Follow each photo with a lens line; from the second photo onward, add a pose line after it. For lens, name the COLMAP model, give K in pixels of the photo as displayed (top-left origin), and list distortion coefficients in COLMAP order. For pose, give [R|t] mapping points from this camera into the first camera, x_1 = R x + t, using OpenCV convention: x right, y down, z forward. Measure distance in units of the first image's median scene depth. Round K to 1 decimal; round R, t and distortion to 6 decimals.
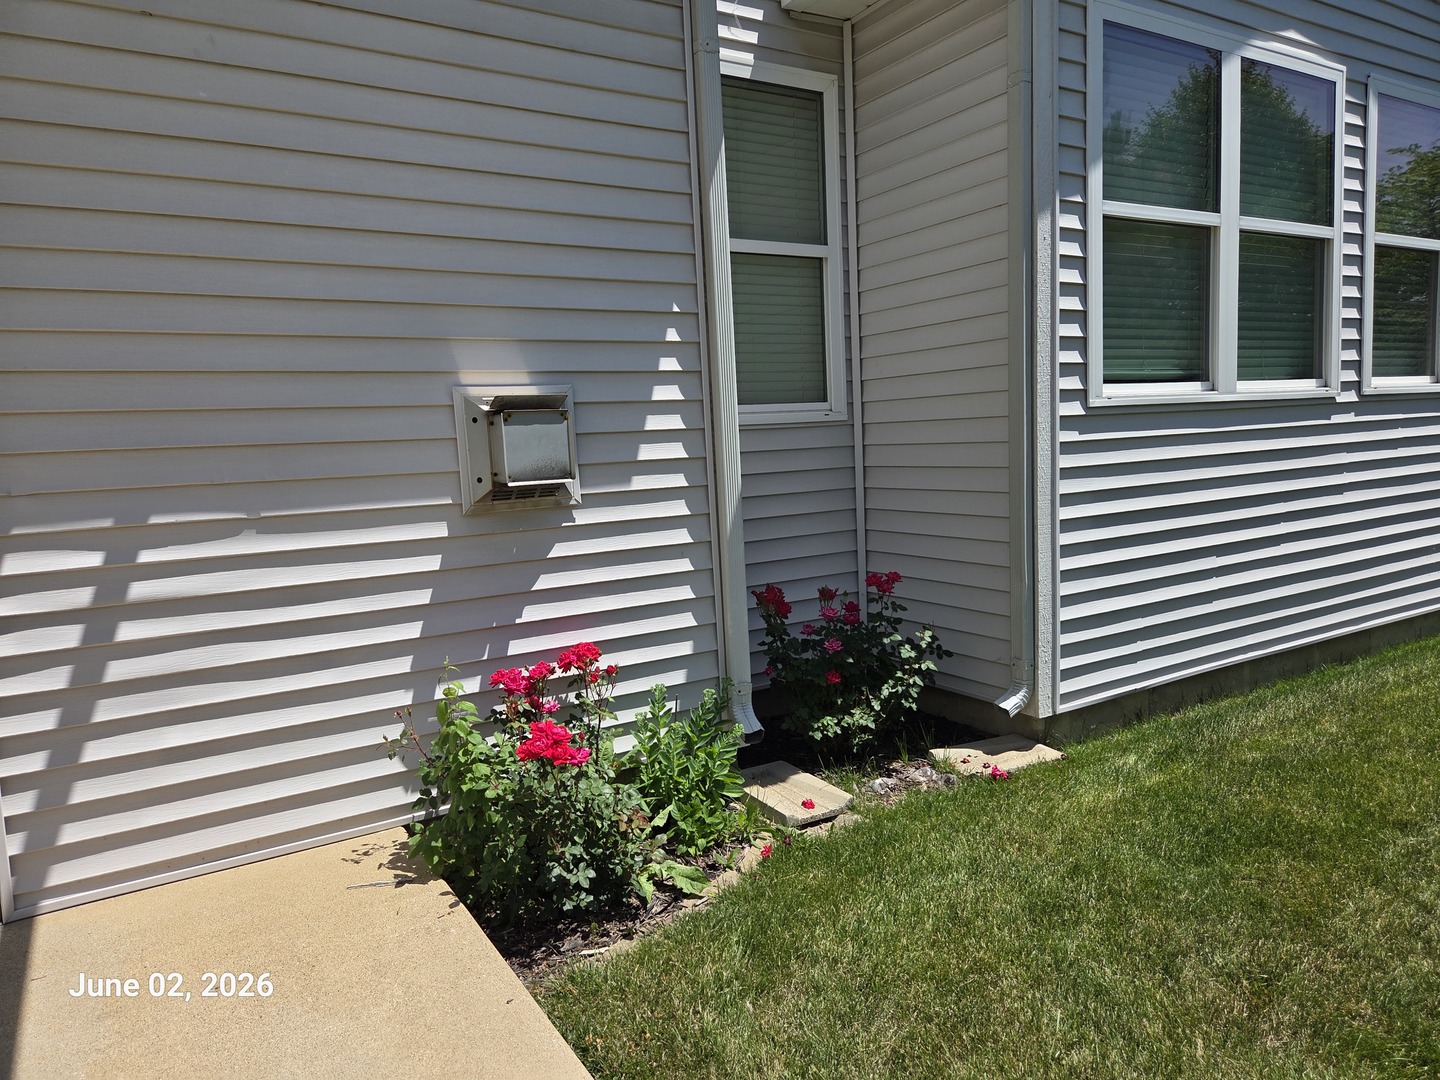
lens RADIAL K [[981.2, 0, 720.0], [0, 981.2, 540.0], [0, 0, 1]] dist [0.056589, -0.036849]
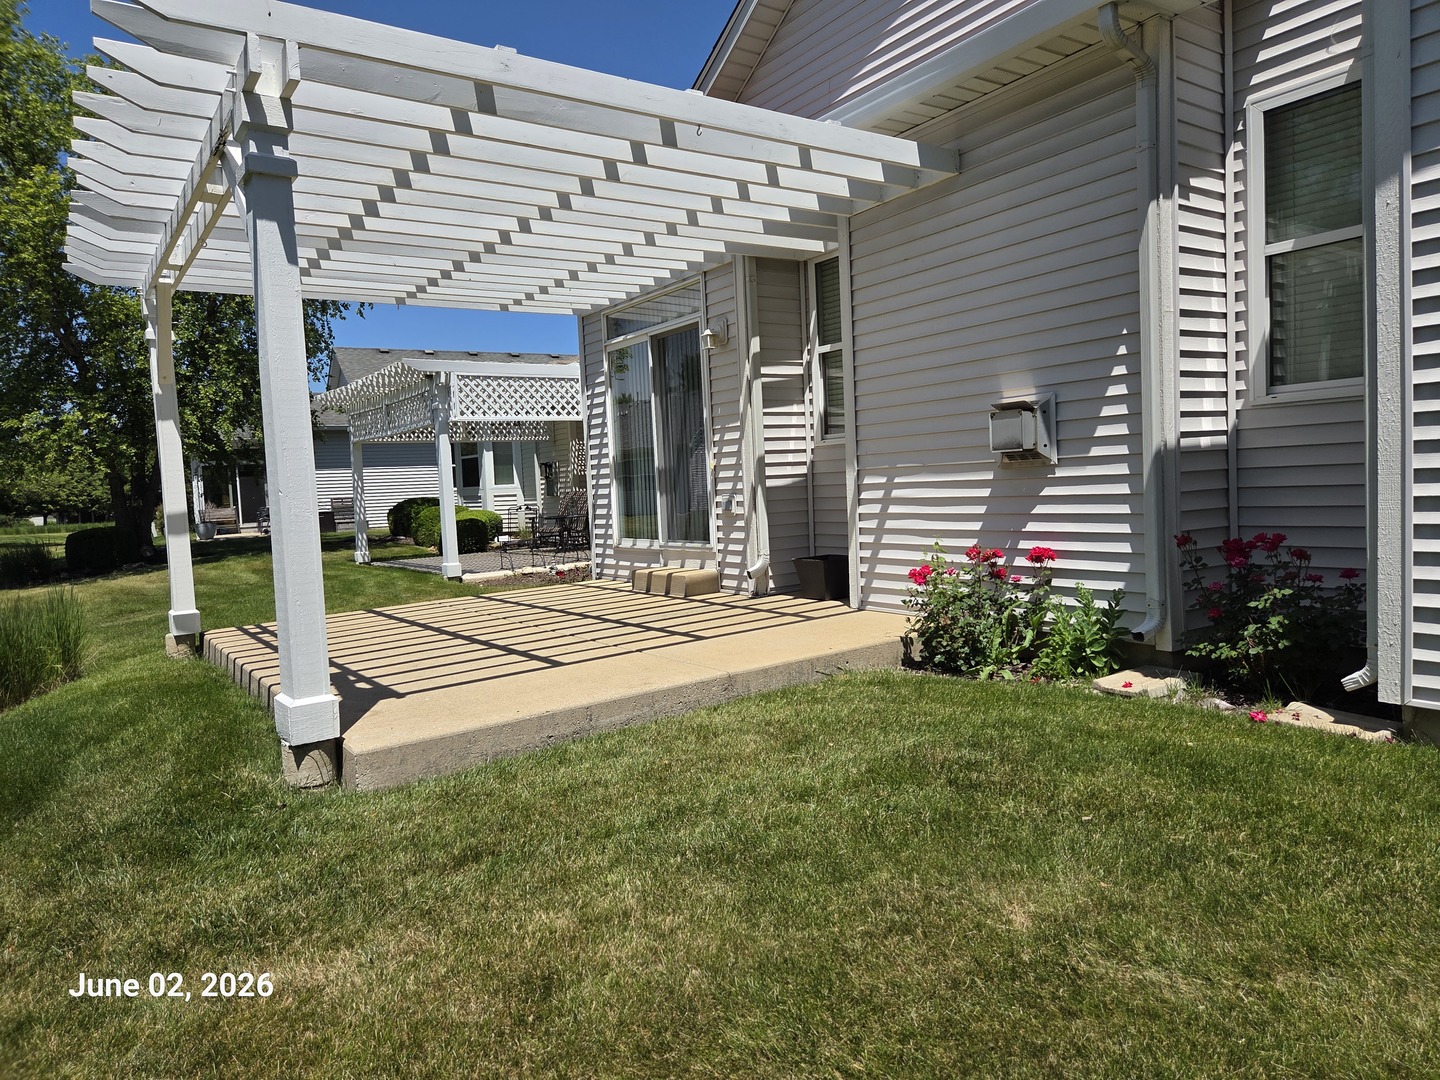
lens RADIAL K [[981.2, 0, 720.0], [0, 981.2, 540.0], [0, 0, 1]] dist [0.056589, -0.036849]
pose [[0.031126, 0.098396, -0.994660, 0.583374], [-0.062004, 0.993416, 0.096333, -0.013570], [0.997590, 0.058675, 0.037022, 0.150199]]
